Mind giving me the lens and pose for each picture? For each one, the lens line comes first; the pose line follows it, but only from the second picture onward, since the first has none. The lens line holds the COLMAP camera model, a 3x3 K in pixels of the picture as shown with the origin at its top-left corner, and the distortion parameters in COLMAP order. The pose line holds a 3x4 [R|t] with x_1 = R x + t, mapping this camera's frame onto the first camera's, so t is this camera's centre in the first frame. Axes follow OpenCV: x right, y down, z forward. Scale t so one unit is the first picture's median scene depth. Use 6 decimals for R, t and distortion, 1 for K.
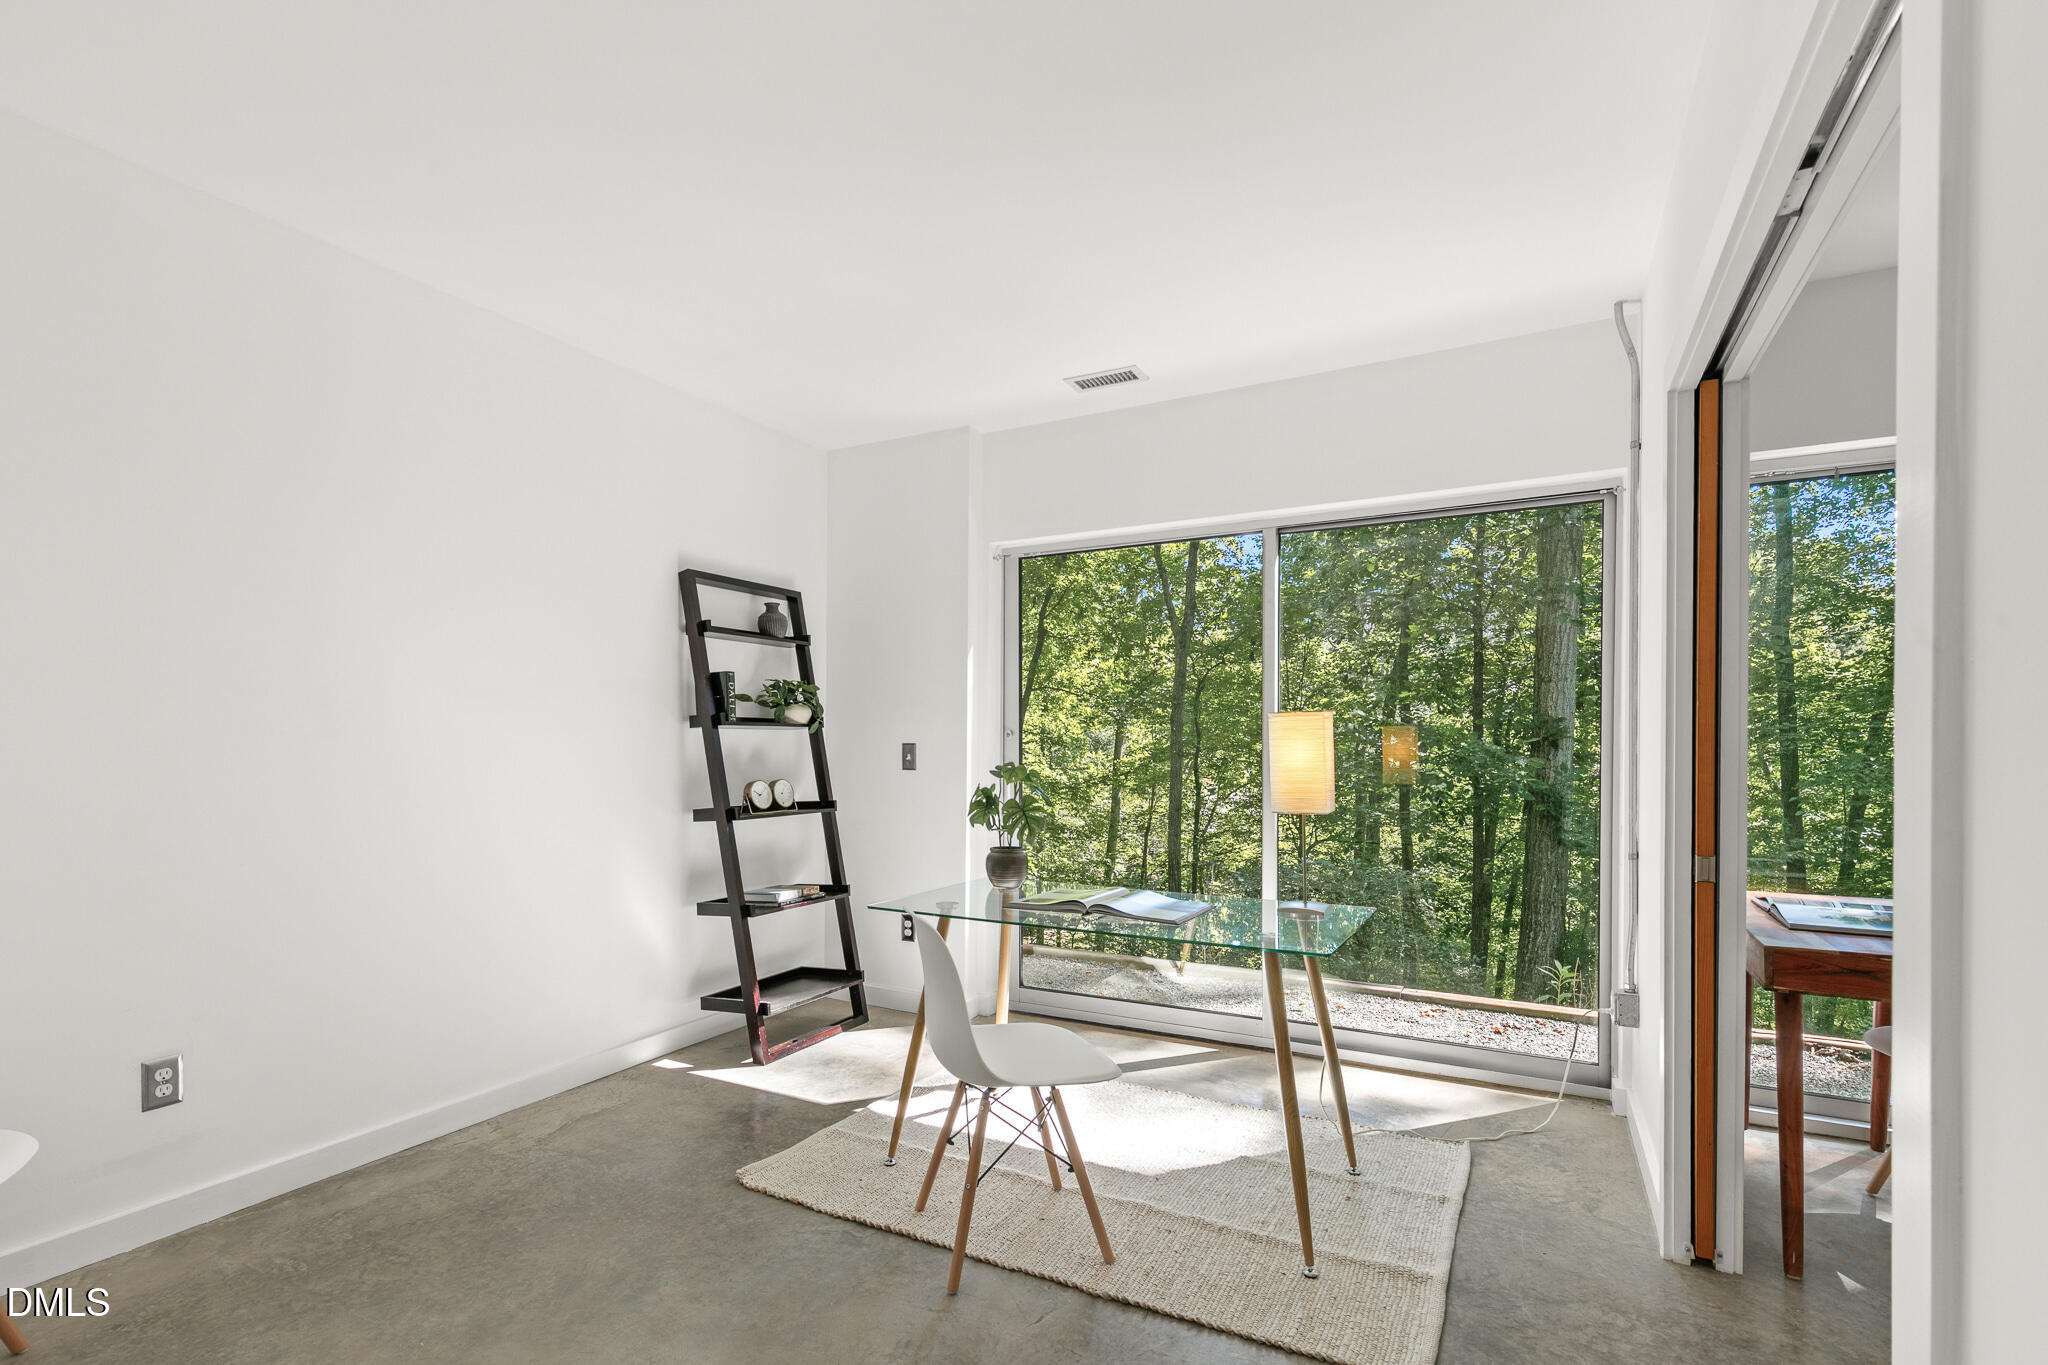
lens RADIAL K [[936.6, 0, 1022.4], [0, 936.6, 750.0], [0, 0, 1]] dist [0.000382, -0.000065]
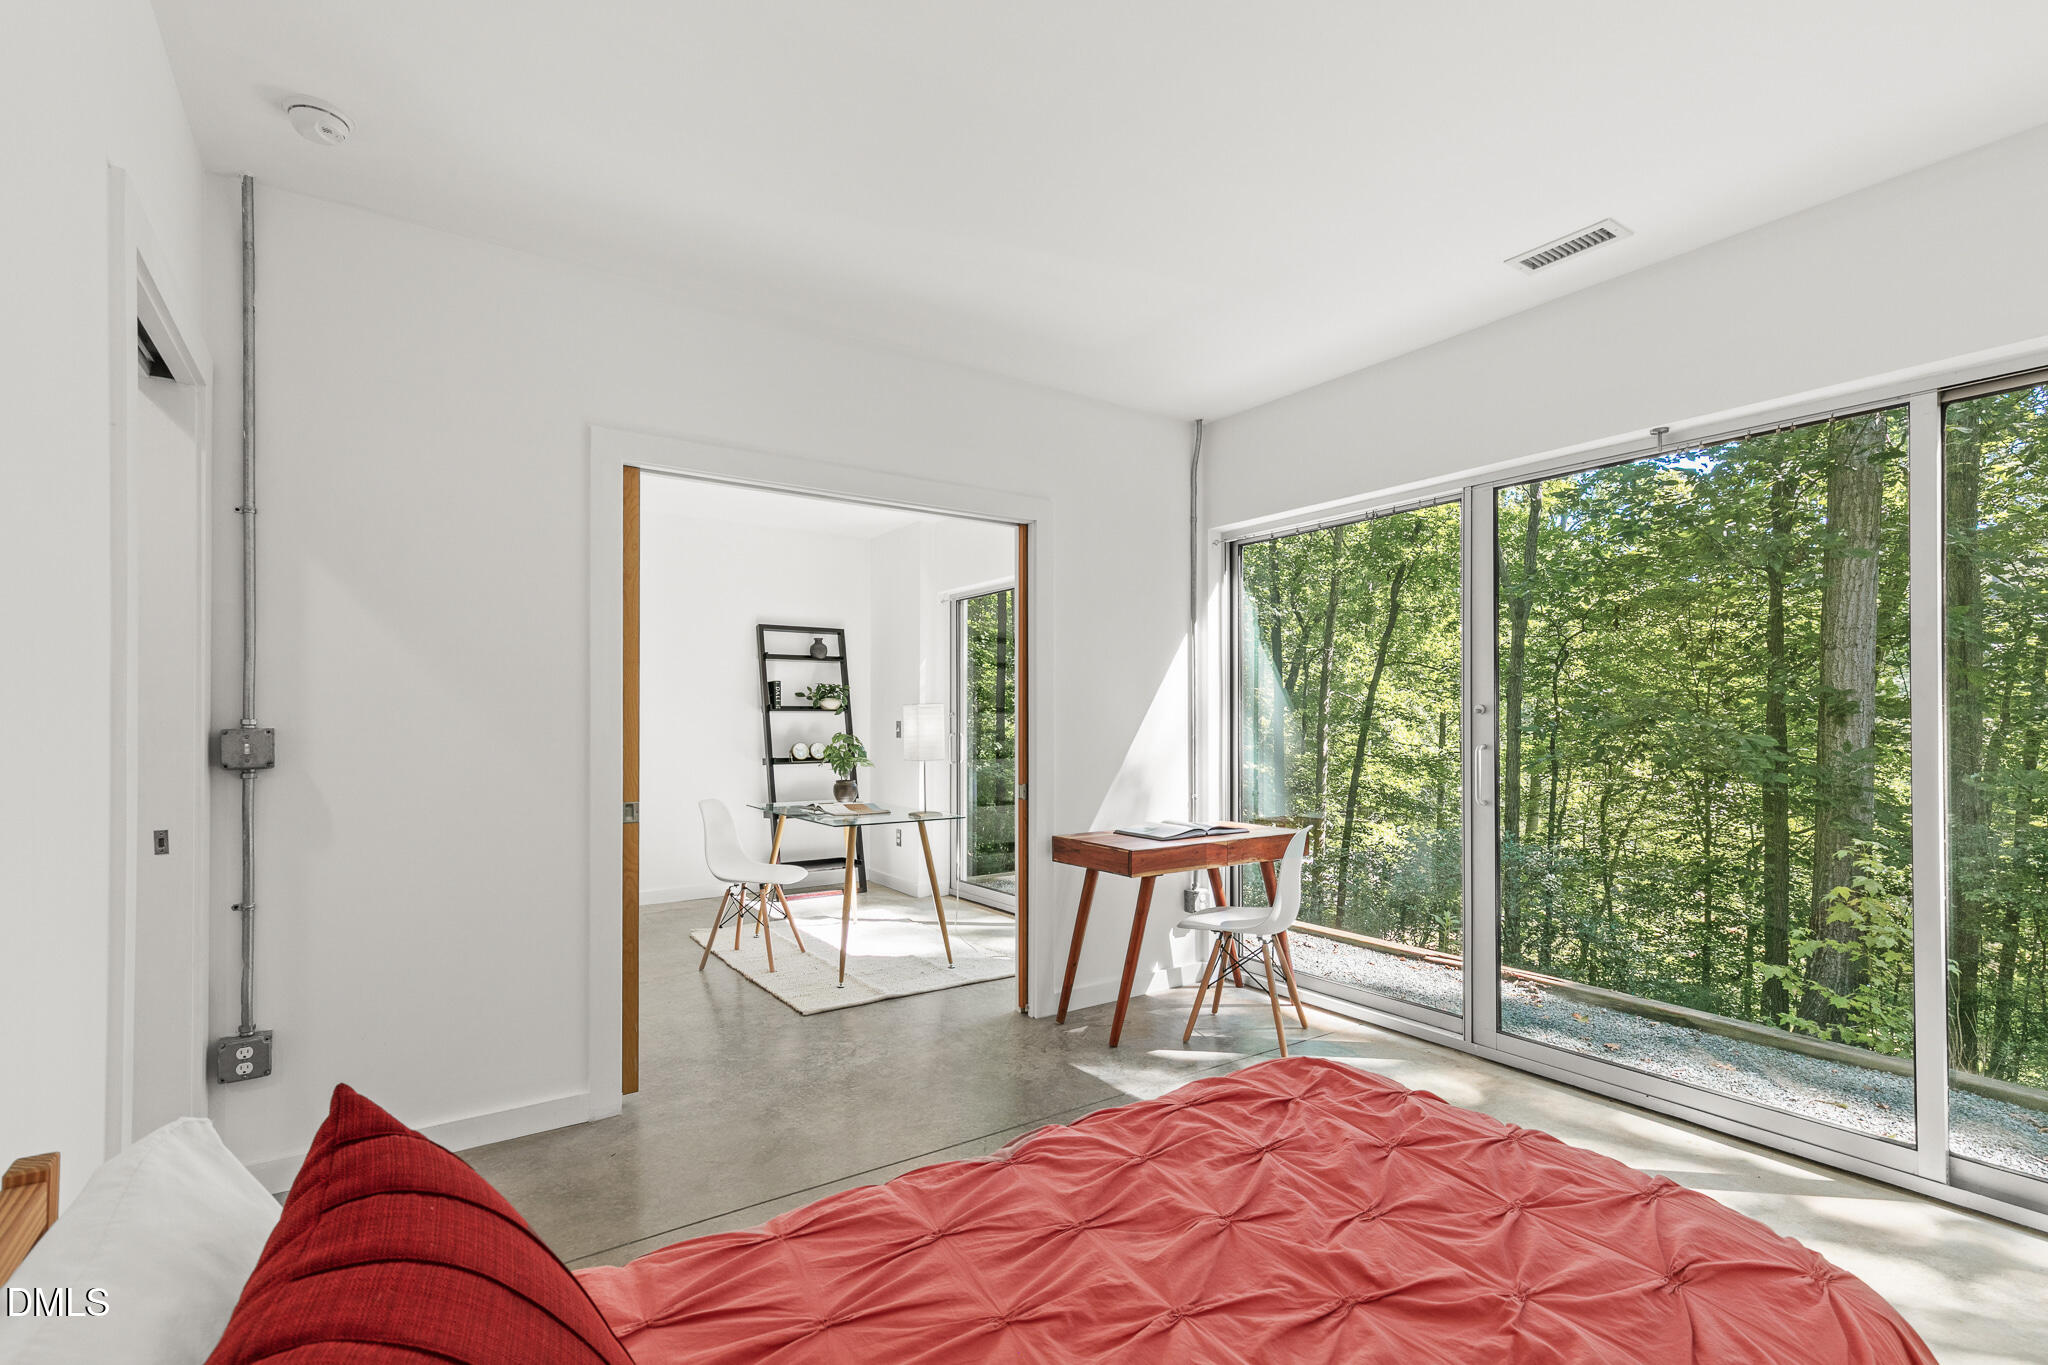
lens RADIAL K [[938.6, 0, 1030.4], [0, 938.6, 721.7], [0, 0, 1]] dist [0.011172, -0.000009]
pose [[0.893945, 0.000268, -0.448177, 0.828757], [-0.002546, 0.999987, -0.004480, 0.000027], [0.448170, 0.005146, 0.893934, -0.335170]]
